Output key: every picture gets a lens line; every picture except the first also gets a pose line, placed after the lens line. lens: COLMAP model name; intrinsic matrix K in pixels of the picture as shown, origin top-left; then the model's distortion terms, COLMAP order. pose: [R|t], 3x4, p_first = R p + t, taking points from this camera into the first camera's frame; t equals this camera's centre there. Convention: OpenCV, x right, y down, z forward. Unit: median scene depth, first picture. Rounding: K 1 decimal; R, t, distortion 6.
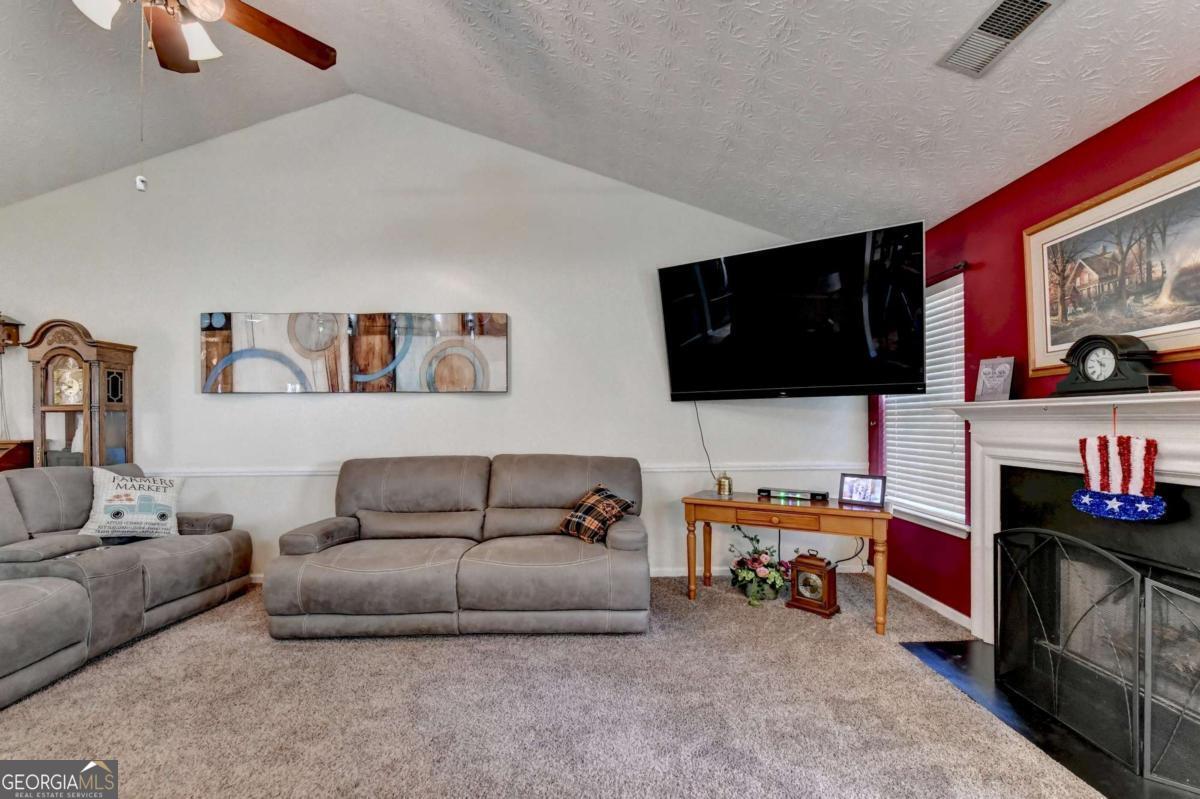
lens RADIAL K [[492.6, 0, 602.3], [0, 492.6, 414.1], [0, 0, 1]] dist [-0.002012, -0.000192]
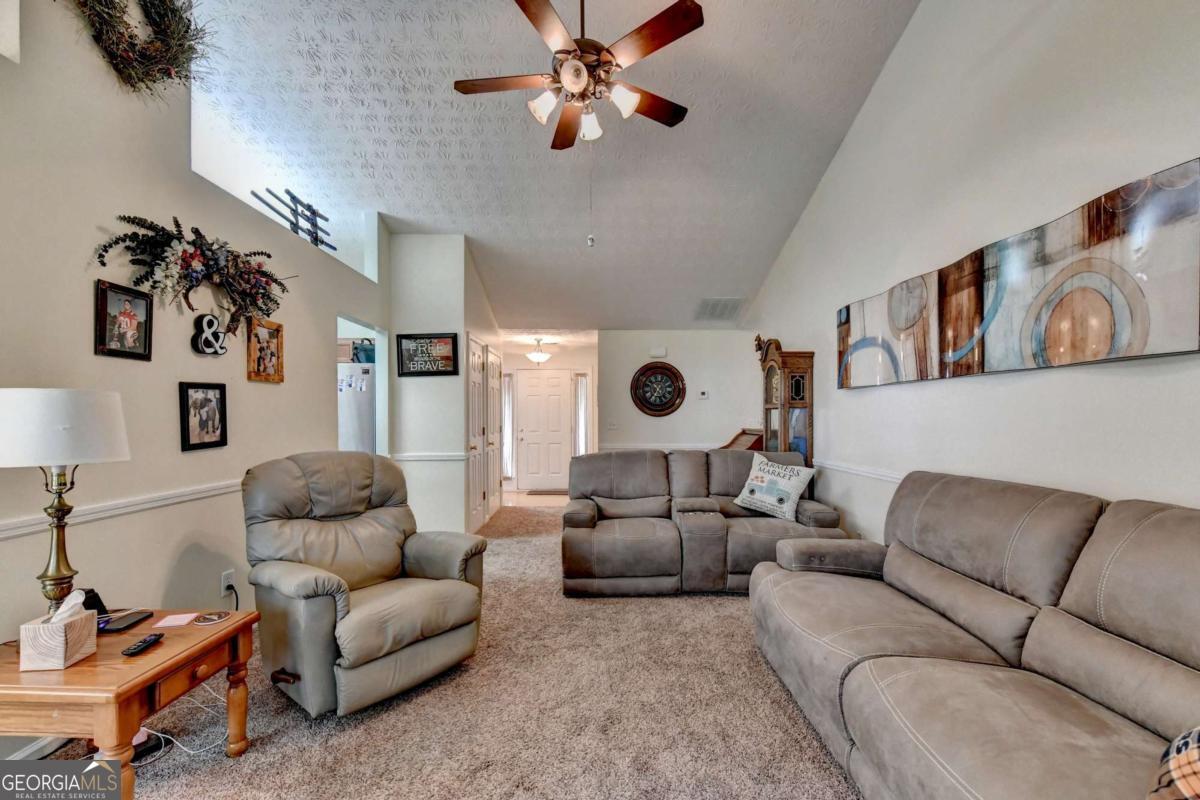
lens RADIAL K [[497.8, 0, 609.7], [0, 497.8, 412.3], [0, 0, 1]] dist [-0.010464, -0.000066]
pose [[-0.009208, -0.000698, -0.999957, 0.240758], [0.007438, 0.999972, -0.000767, 0.002544], [0.999930, -0.007445, -0.009202, 0.584393]]
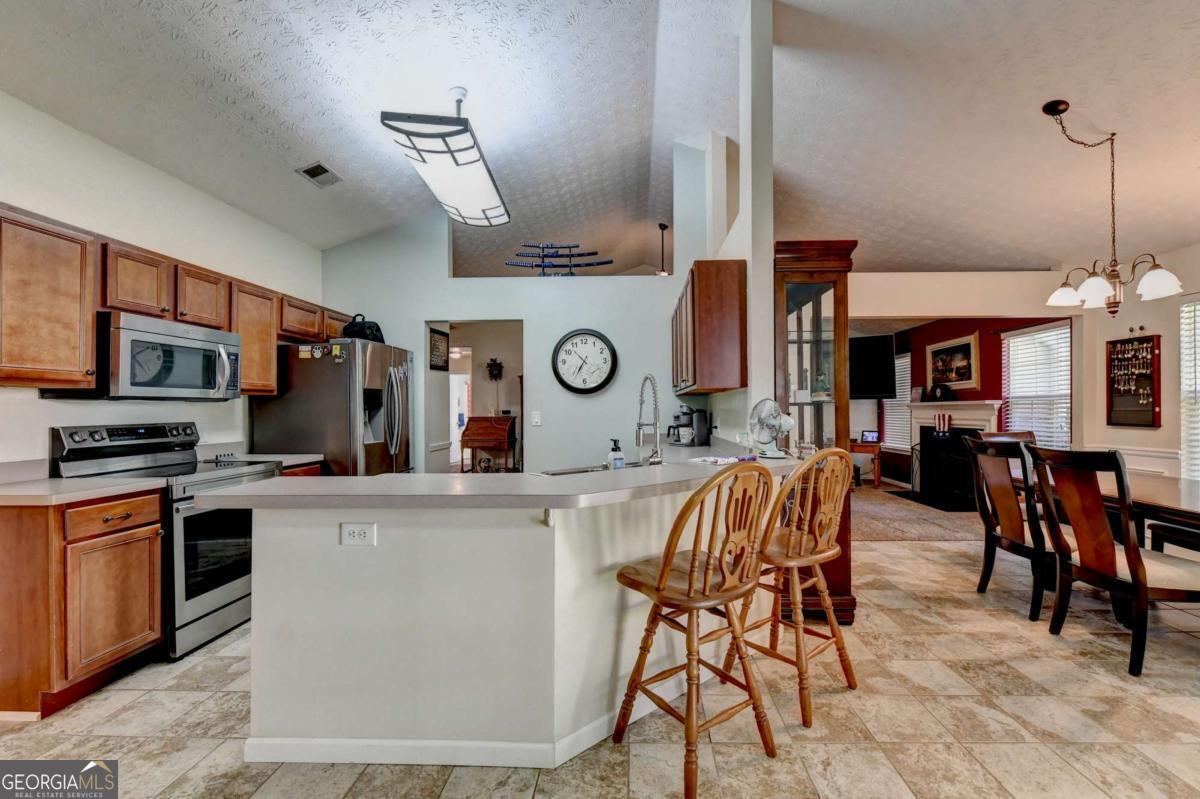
lens RADIAL K [[489.8, 0, 620.7], [0, 489.8, 405.4], [0, 0, 1]] dist [-0.003379, -0.000586]
pose [[0.999133, 0.003402, -0.041487, -0.589571], [-0.003334, 0.999993, 0.001697, -0.006871], [0.041492, -0.001557, 0.999138, -1.417671]]
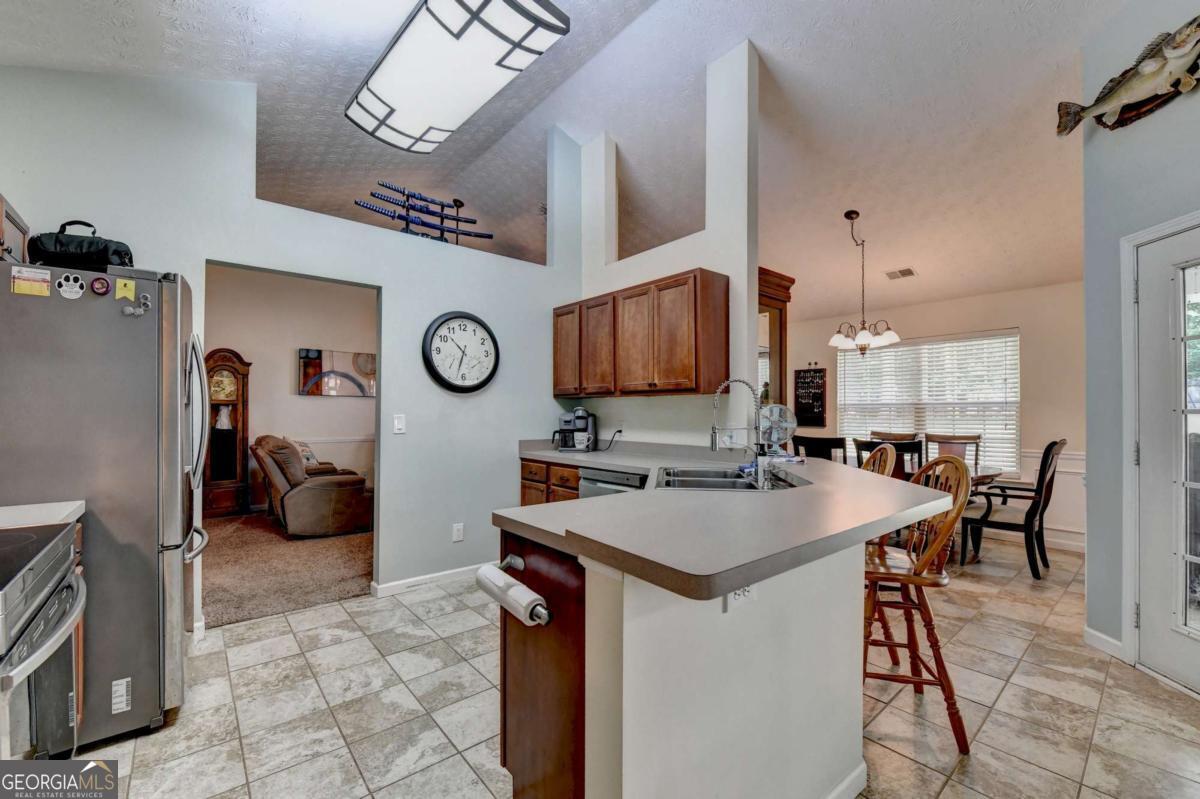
lens RADIAL K [[497.8, 0, 609.7], [0, 497.8, 411.8], [0, 0, 1]] dist [-0.010464, -0.000066]
pose [[0.768374, 0.013472, 0.639859, -1.195001], [-0.015433, 0.999878, -0.002519, 0.004234], [-0.639815, -0.007940, 0.768488, -1.131588]]
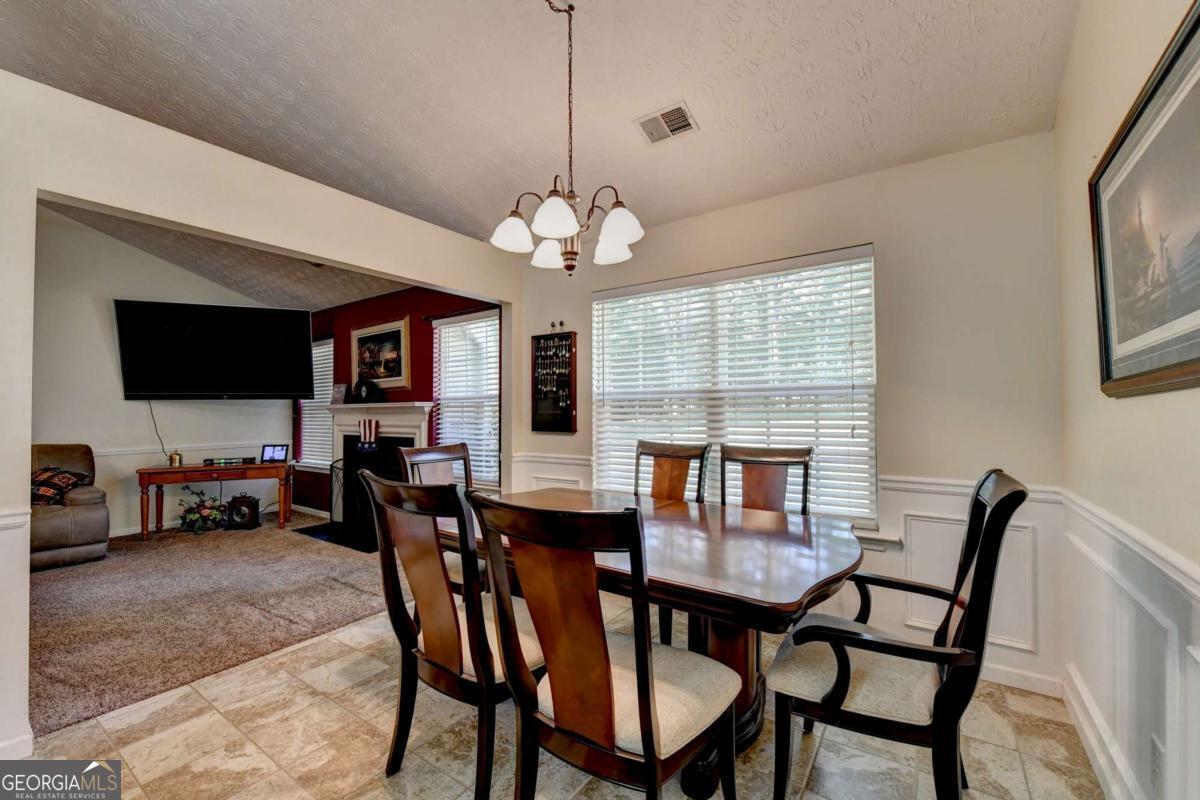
lens RADIAL K [[488.7, 0, 607.0], [0, 488.7, 403.9], [0, 0, 1]] dist [-0.010870, -0.000268]
pose [[0.575481, 0.013864, 0.817698, -0.193165], [-0.004971, 0.999897, -0.013454, -0.005001], [-0.817800, 0.003678, 0.575491, -0.878803]]
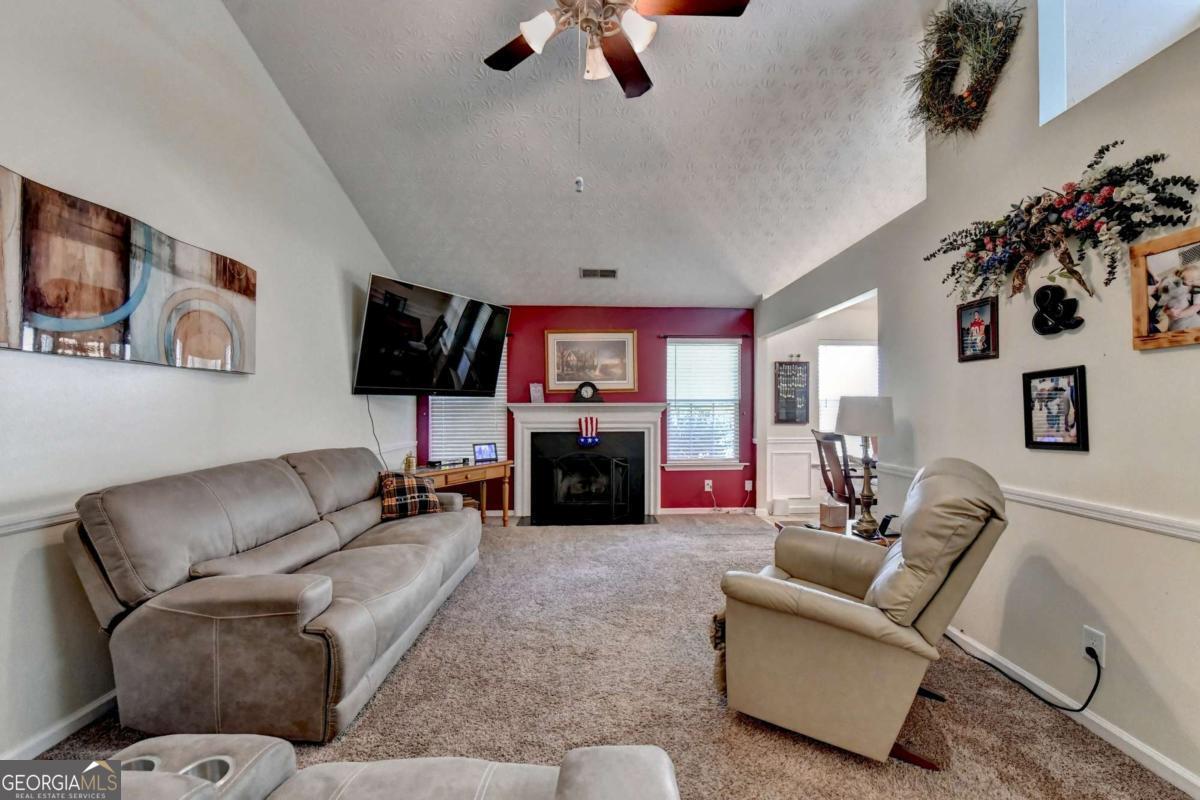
lens RADIAL K [[496.8, 0, 638.4], [0, 496.8, 406.6], [0, 0, 1]] dist [-0.000628, -0.000062]
pose [[-0.056641, 0.012081, 0.998322, -1.118557], [-0.007752, 0.999891, -0.012540, 0.011061], [-0.998365, -0.008449, -0.056541, 0.510705]]
